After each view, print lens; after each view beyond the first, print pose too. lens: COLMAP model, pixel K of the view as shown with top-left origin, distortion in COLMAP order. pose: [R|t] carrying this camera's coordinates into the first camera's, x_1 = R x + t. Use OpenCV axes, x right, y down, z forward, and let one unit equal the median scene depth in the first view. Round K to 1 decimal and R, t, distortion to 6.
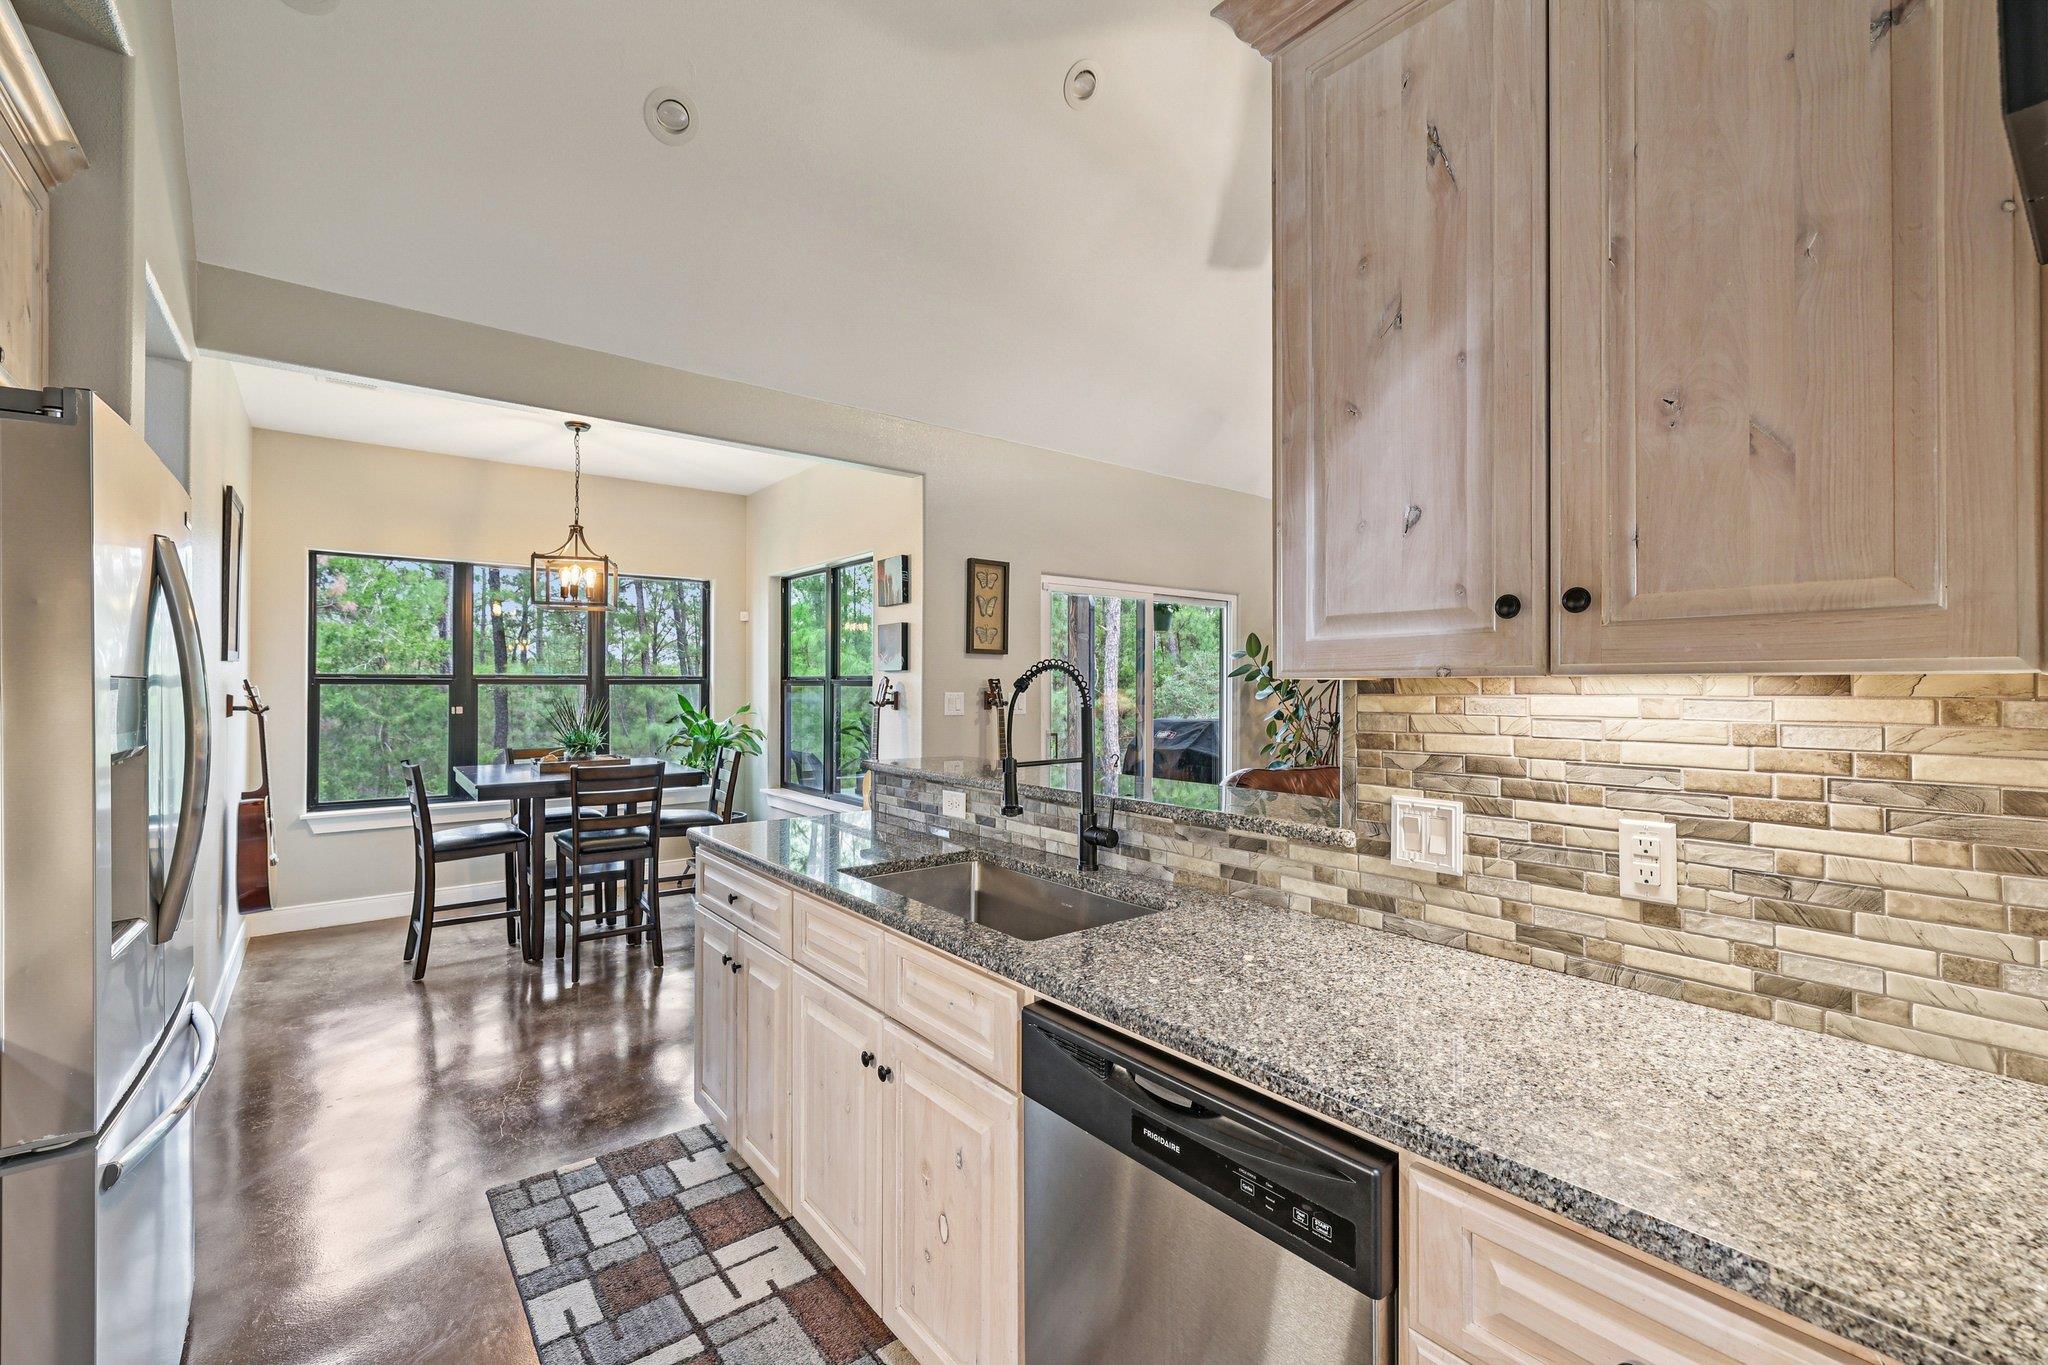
lens RADIAL K [[862.7, 0, 1016.2], [0, 862.7, 681.0], [0, 0, 1]] dist [-0.000097, 0.001276]
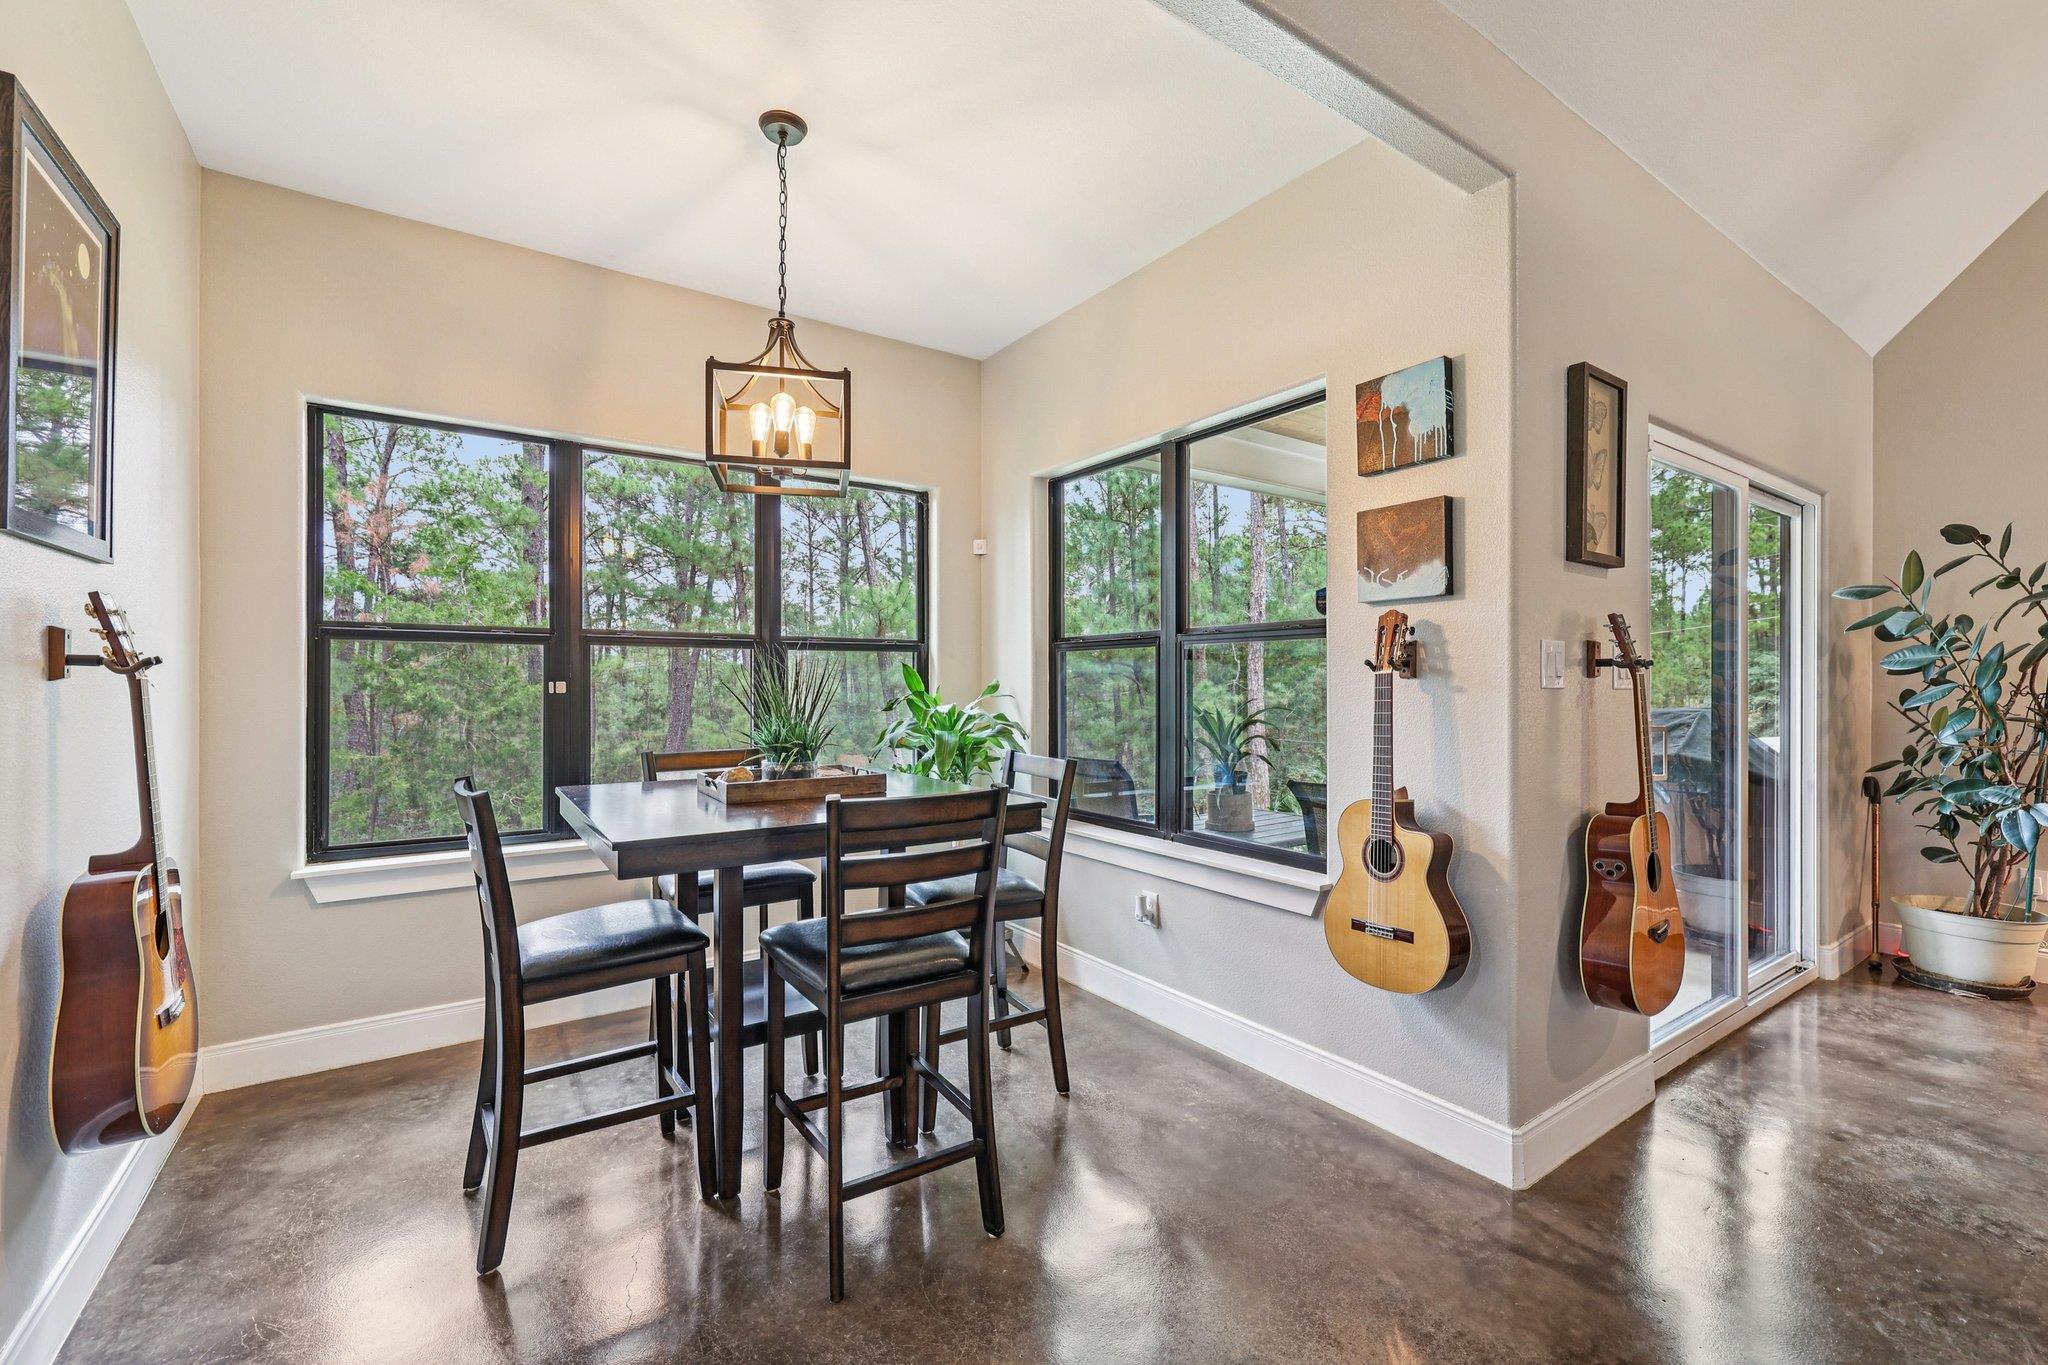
lens RADIAL K [[862.7, 0, 1024.6], [0, 862.7, 686.6], [0, 0, 1]] dist [-0.000097, 0.001276]
pose [[0.997733, -0.001849, -0.067278, -0.607548], [0.002308, 0.999975, 0.006753, 0.064086], [0.067264, -0.006893, 0.997711, 0.906881]]
